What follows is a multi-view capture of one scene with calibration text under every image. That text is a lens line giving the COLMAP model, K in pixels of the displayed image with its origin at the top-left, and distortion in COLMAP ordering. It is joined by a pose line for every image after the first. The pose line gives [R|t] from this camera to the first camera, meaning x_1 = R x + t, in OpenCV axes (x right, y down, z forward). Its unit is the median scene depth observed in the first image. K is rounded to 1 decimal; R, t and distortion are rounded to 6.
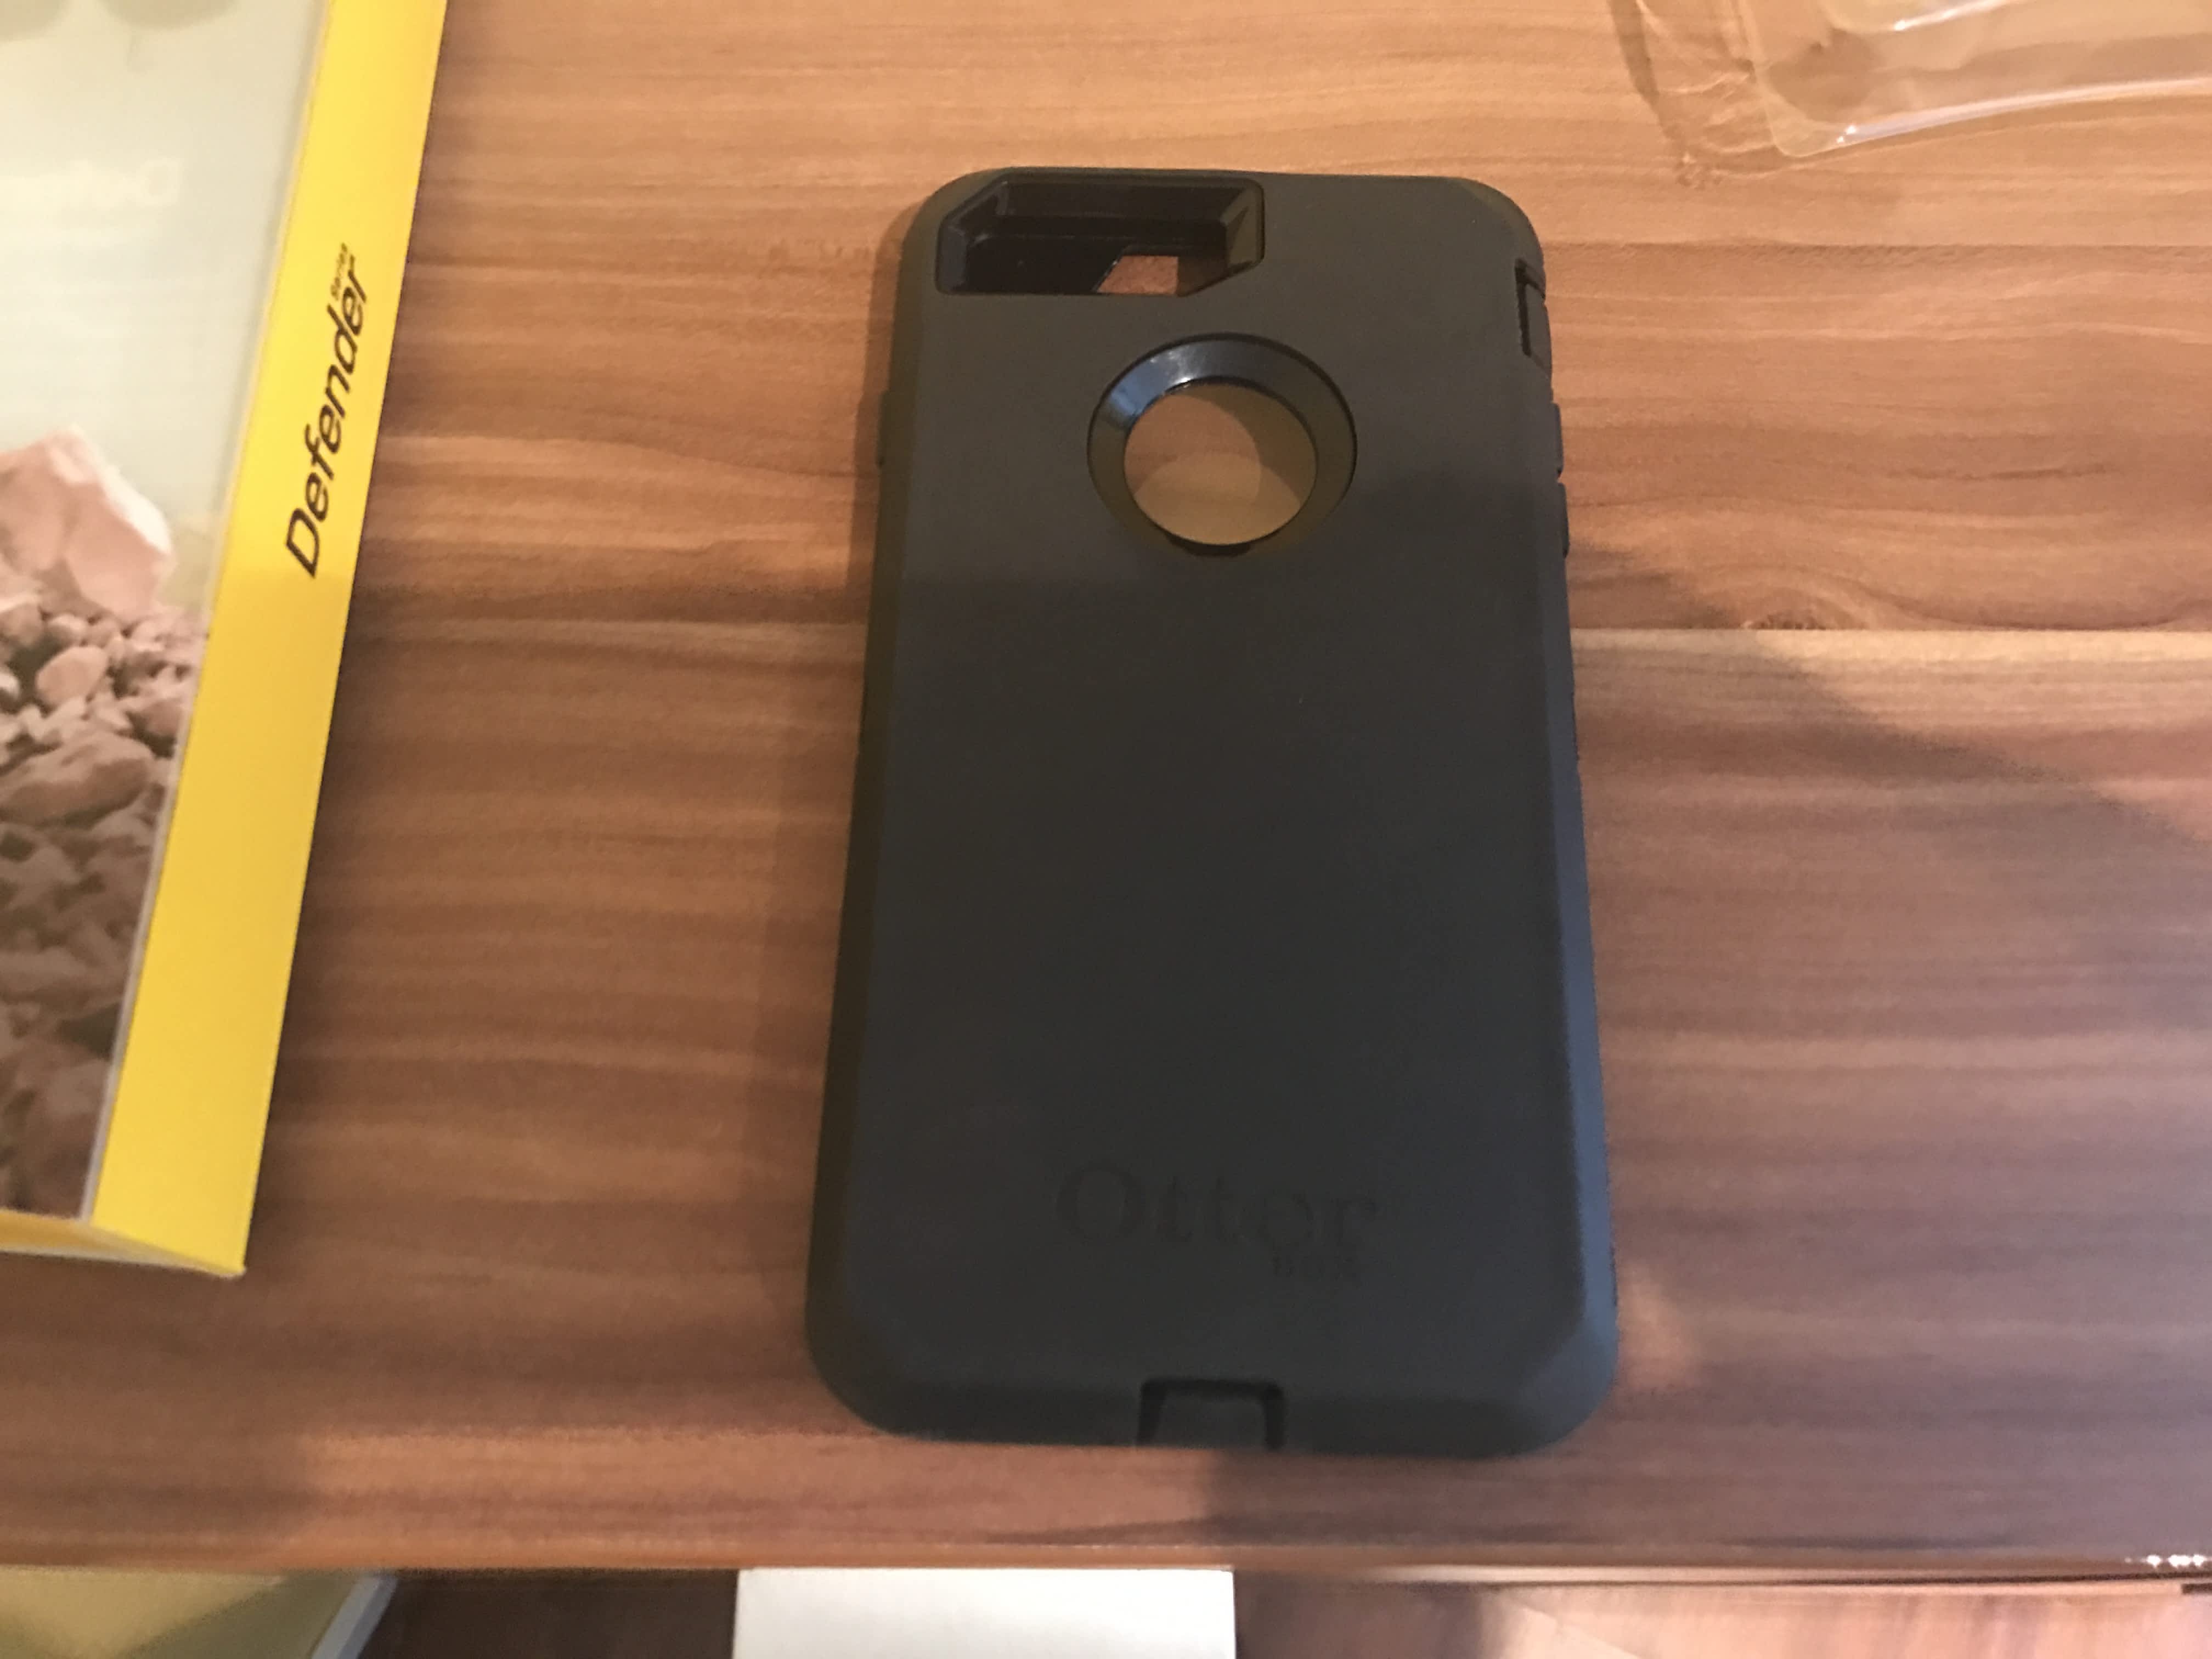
lens RADIAL K [[1845.1, 0, 1123.1], [0, 1845.1, 815.6], [0, 0, 1]] dist [0.001527, -0.008229]
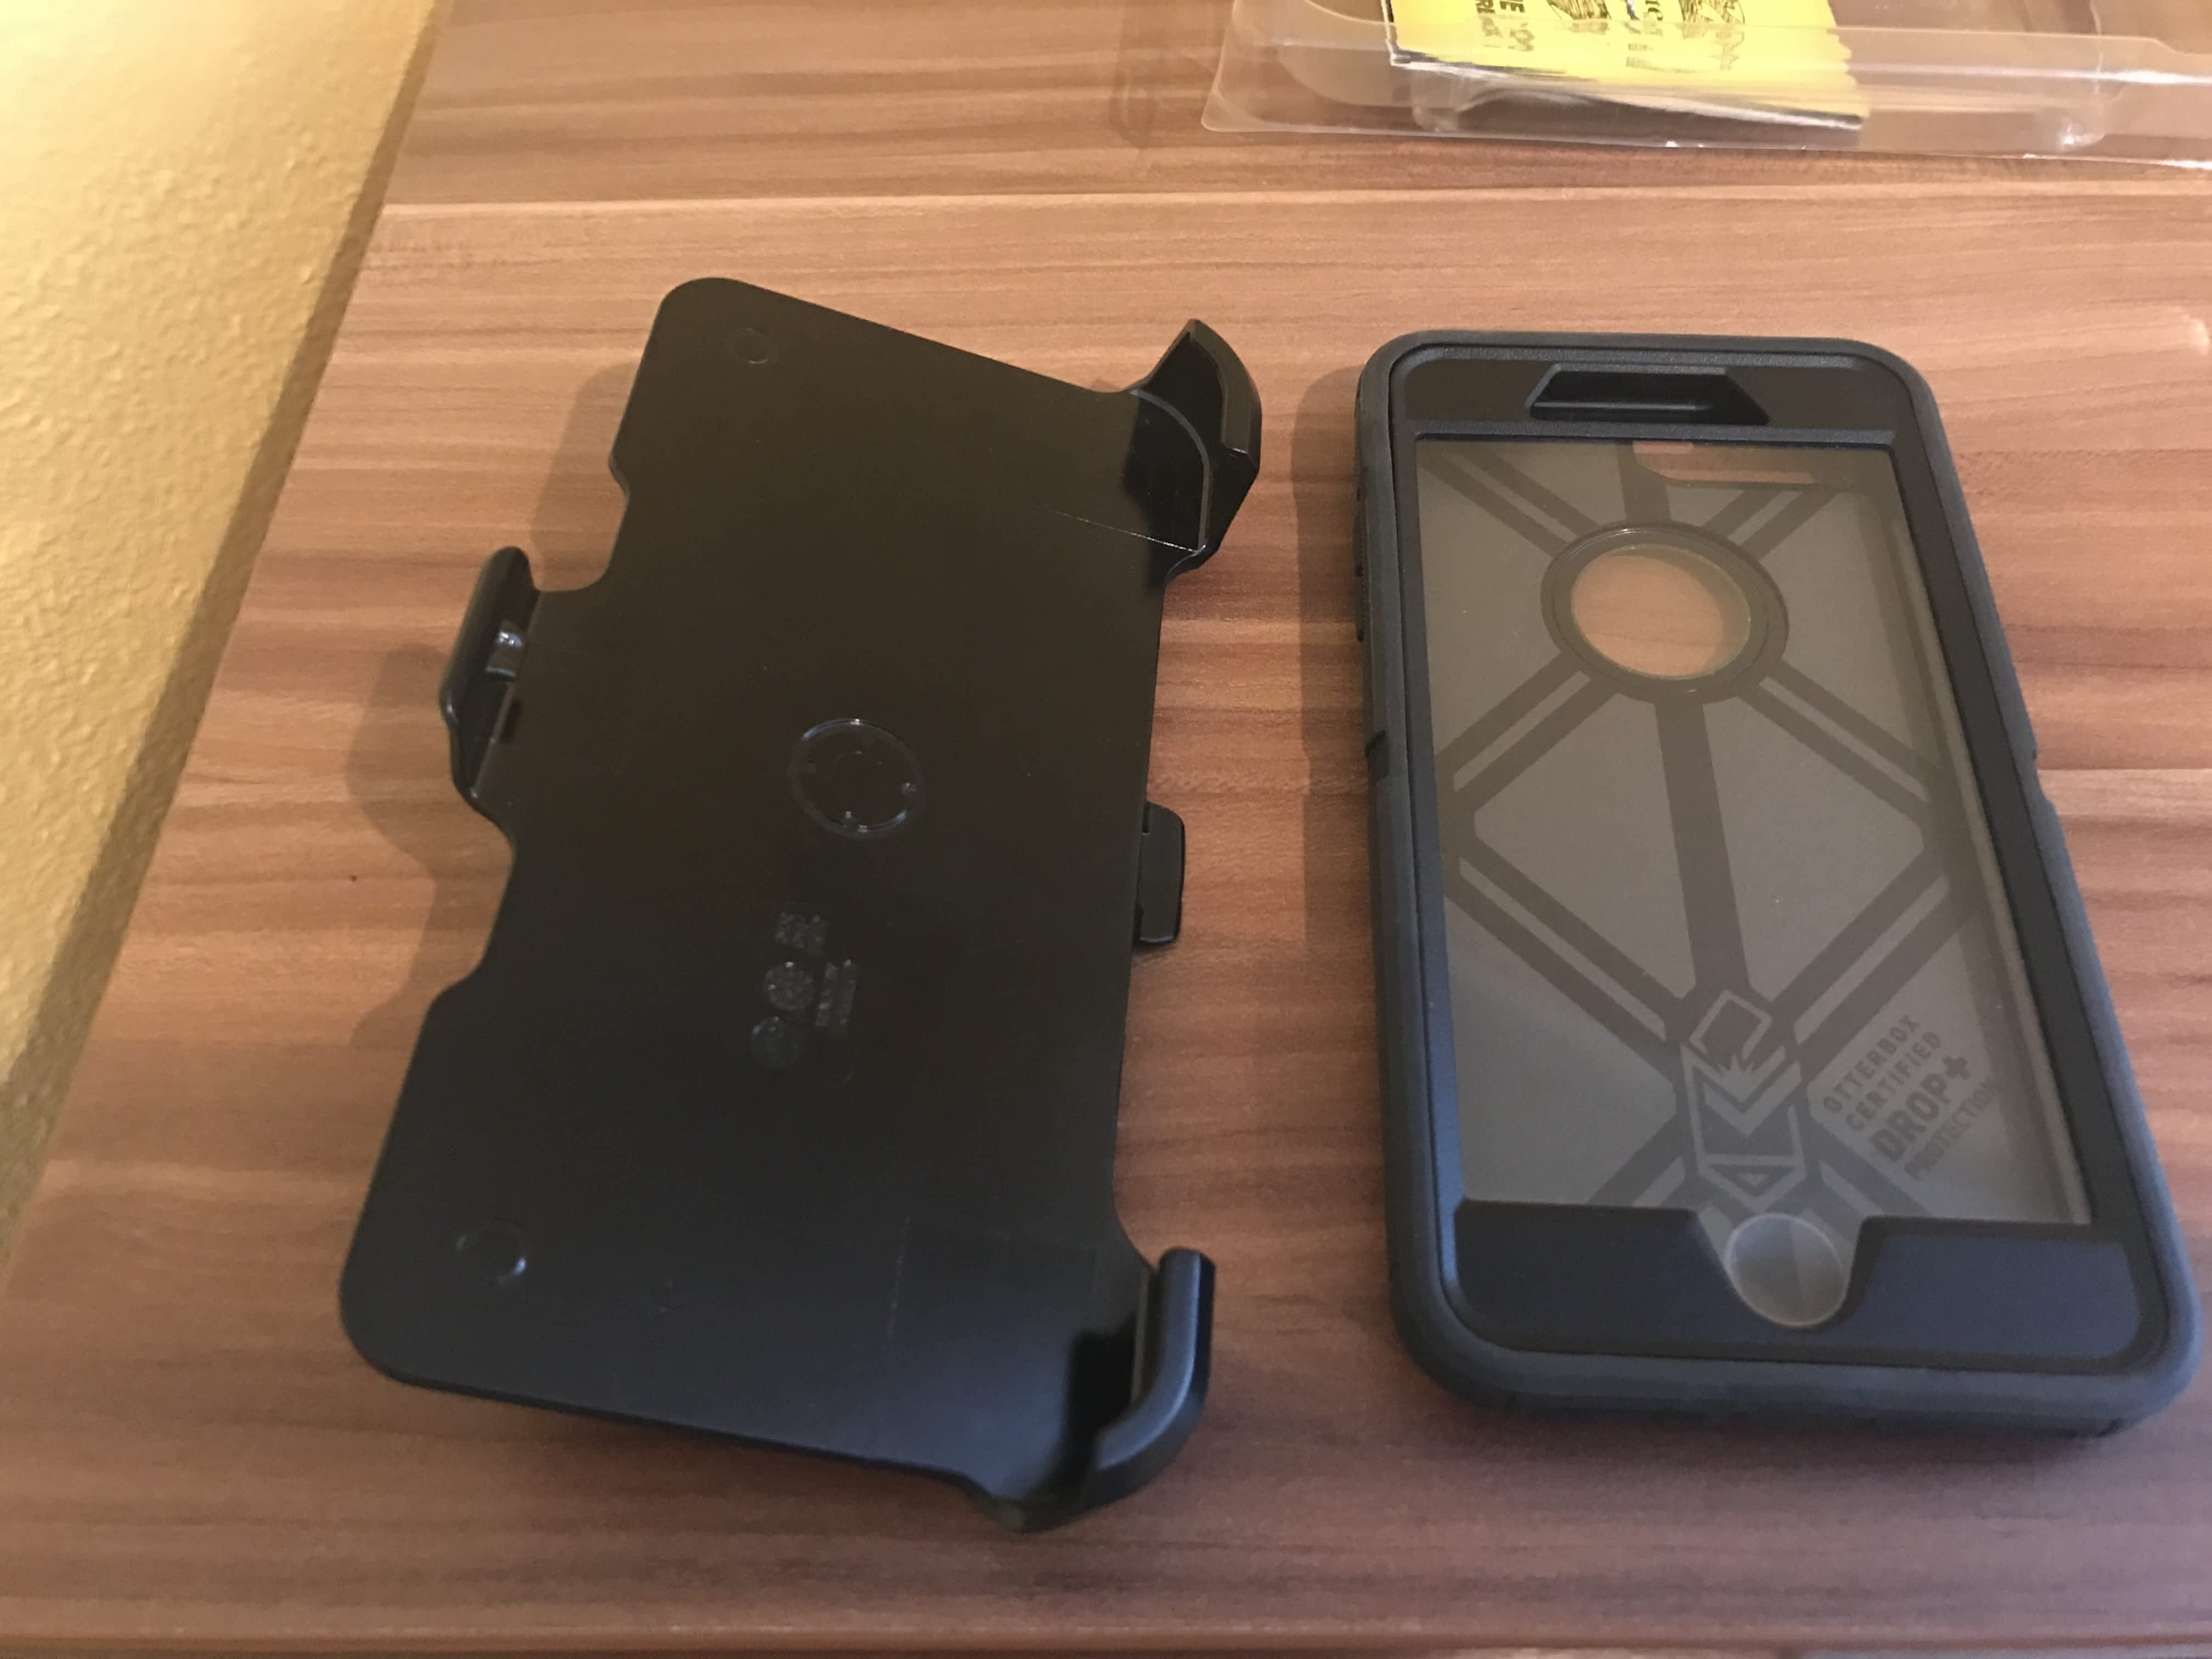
lens RADIAL K [[1845.1, 0, 1113.1], [0, 1845.1, 812.4], [0, 0, 1]] dist [0.001527, -0.008229]
pose [[0.999812, -0.013543, -0.013912, -0.520357], [0.010429, 0.979009, -0.203548, 0.132687], [0.016377, 0.203365, 0.978966, -0.055335]]
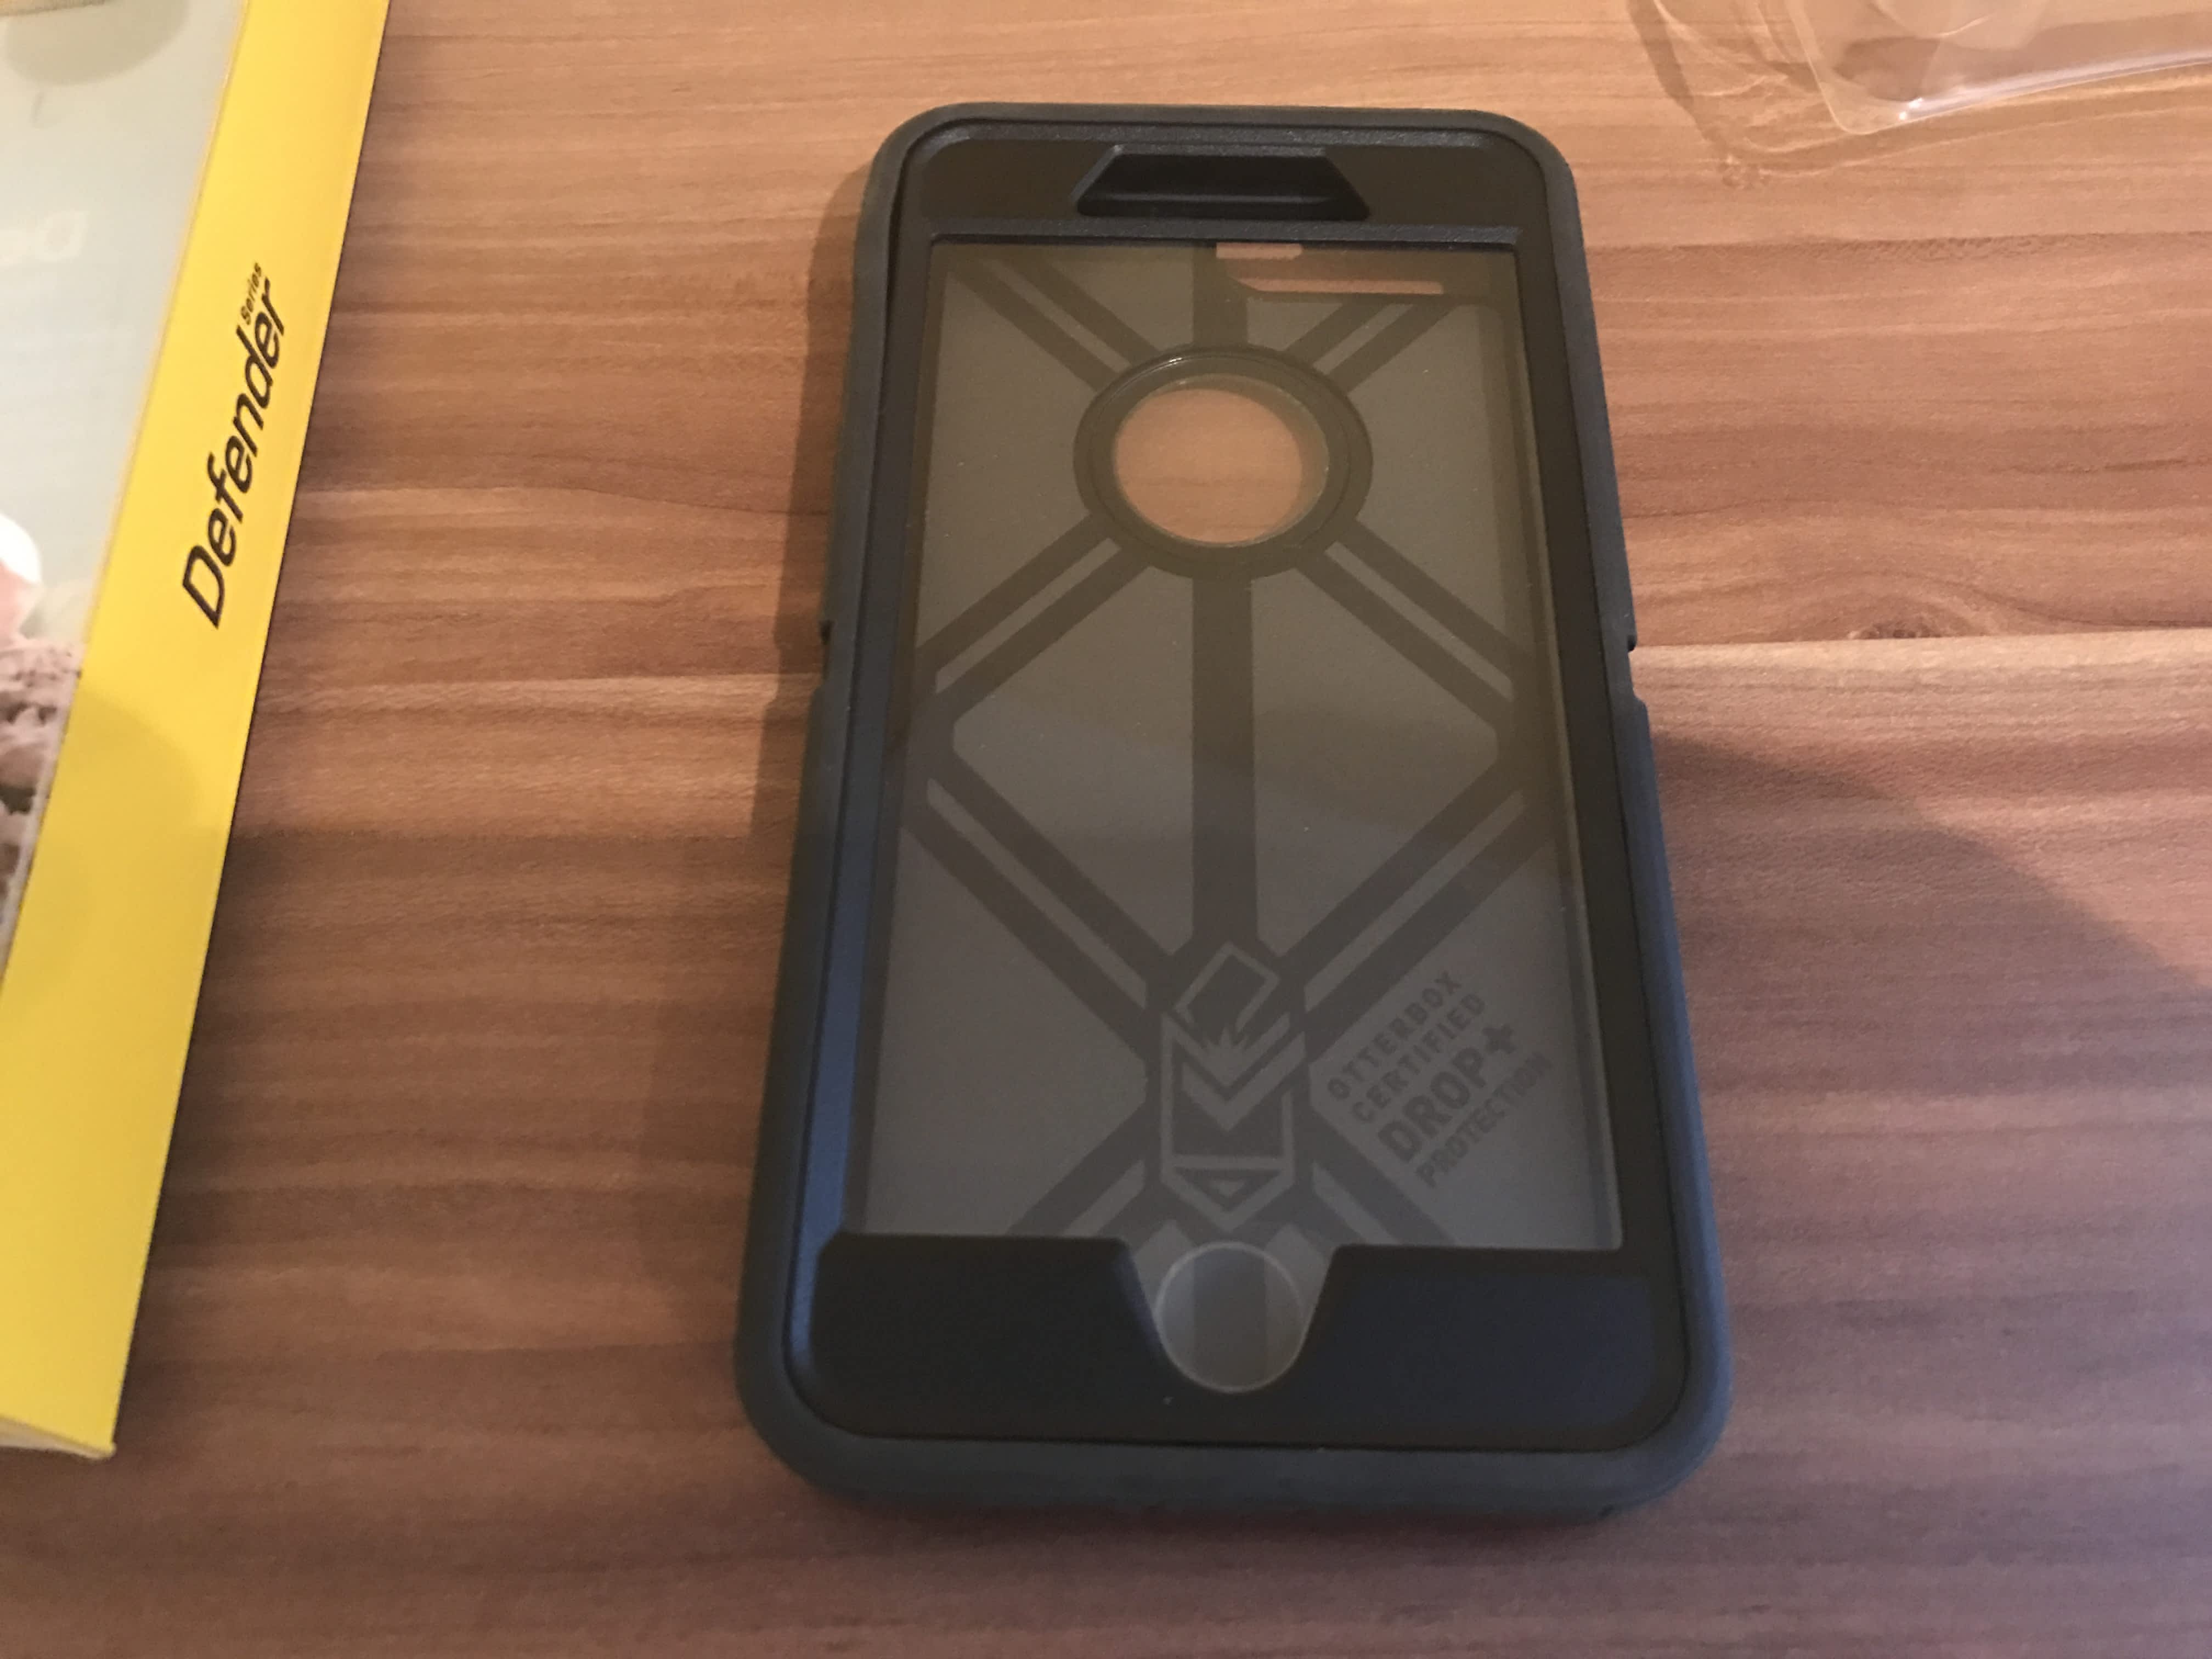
lens RADIAL K [[1845.1, 0, 1116.0], [0, 1845.1, 820.8], [0, 0, 1]] dist [0.001527, -0.008229]
pose [[0.999149, -0.038491, 0.014805, -0.030897], [0.039785, 0.994159, -0.100321, 0.058978], [-0.010858, 0.100825, 0.994845, 0.133085]]
